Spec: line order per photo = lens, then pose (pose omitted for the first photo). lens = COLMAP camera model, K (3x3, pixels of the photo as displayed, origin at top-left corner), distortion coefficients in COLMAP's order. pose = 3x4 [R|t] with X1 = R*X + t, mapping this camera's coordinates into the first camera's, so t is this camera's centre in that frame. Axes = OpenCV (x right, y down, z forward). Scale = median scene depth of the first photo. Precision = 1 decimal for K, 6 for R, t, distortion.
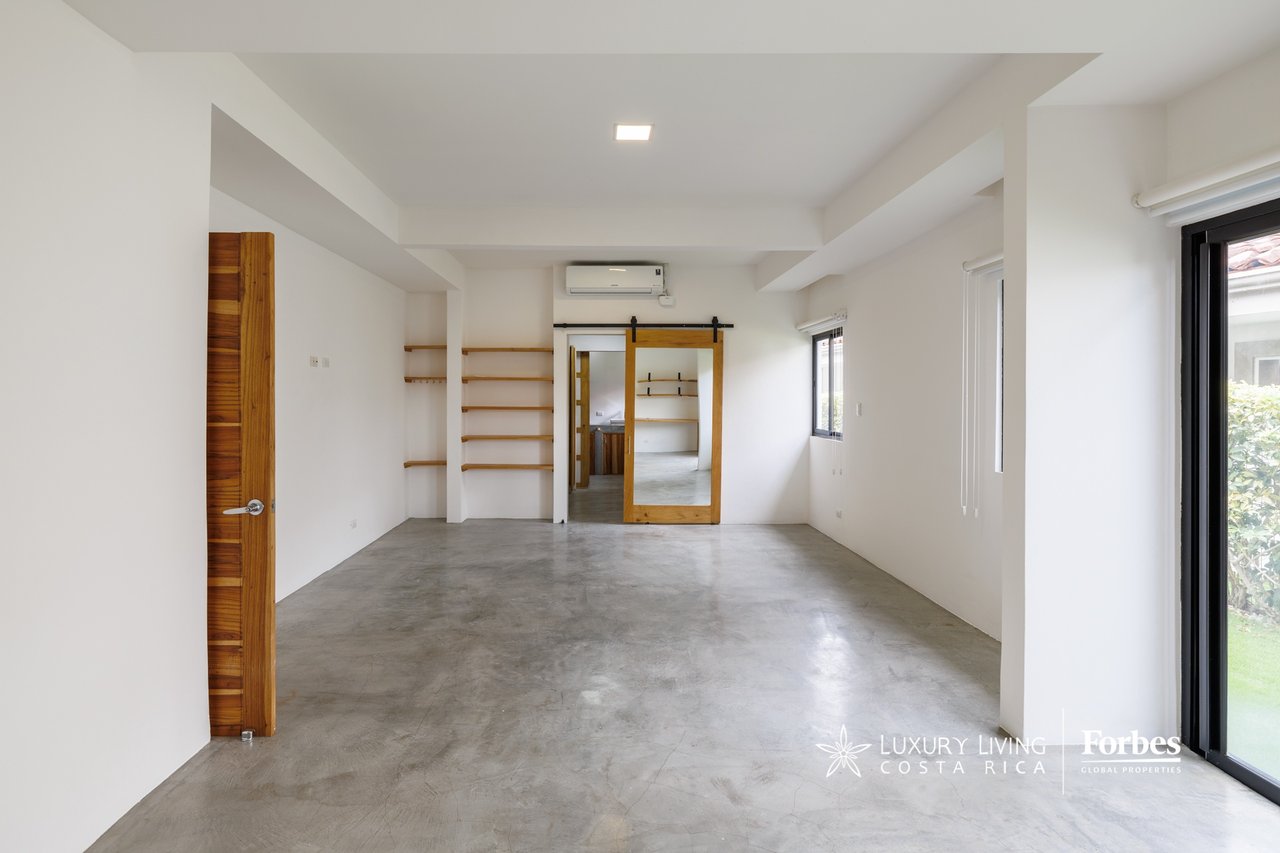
lens RADIAL K [[893.8, 0, 641.6], [0, 893.8, 395.4], [0, 0, 1]] dist [0.000485, -0.000081]
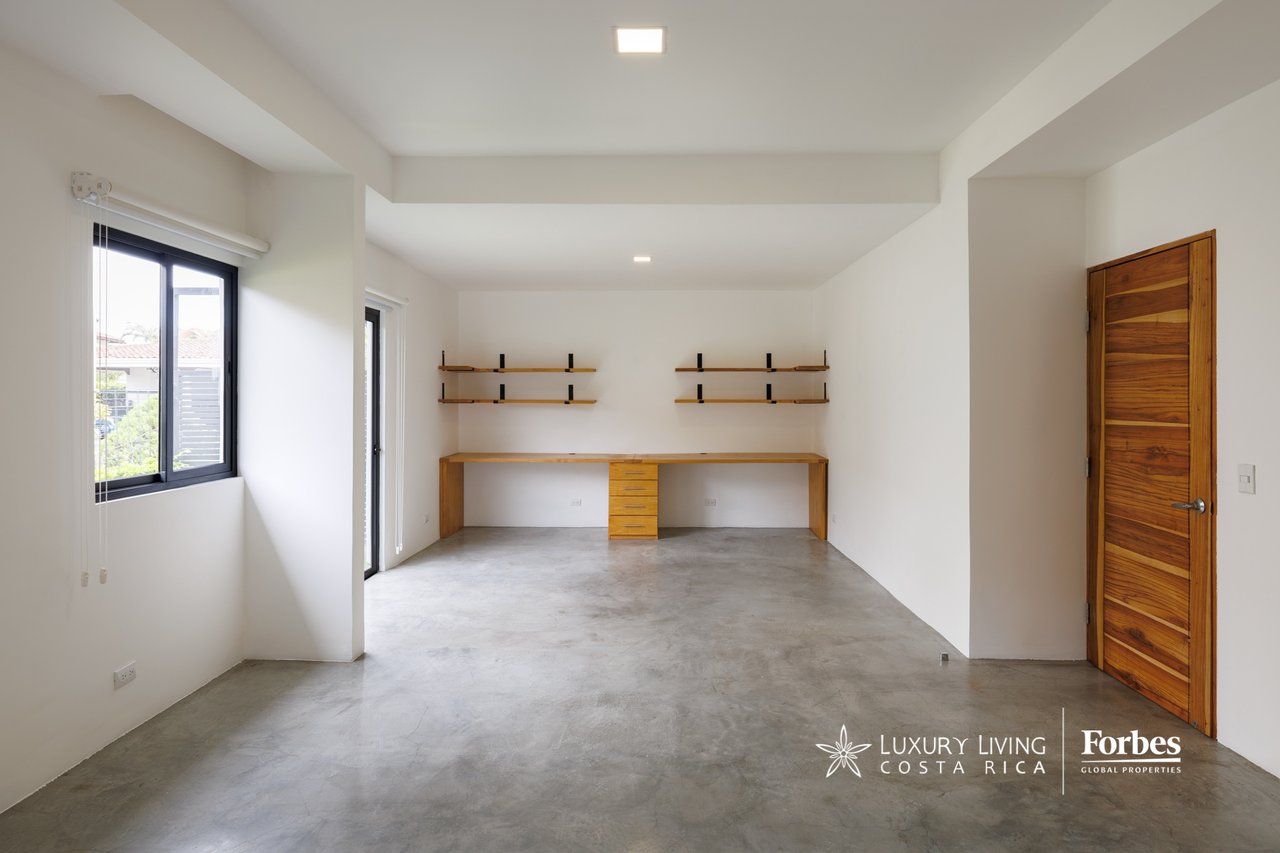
lens RADIAL K [[893.8, 0, 641.6], [0, 893.8, 395.4], [0, 0, 1]] dist [0.000485, -0.000081]
pose [[-0.997931, -0.002673, 0.064233, -0.065051], [-0.002729, 0.999996, -0.000788, -0.000966], [-0.064231, -0.000961, -0.997935, 1.872680]]
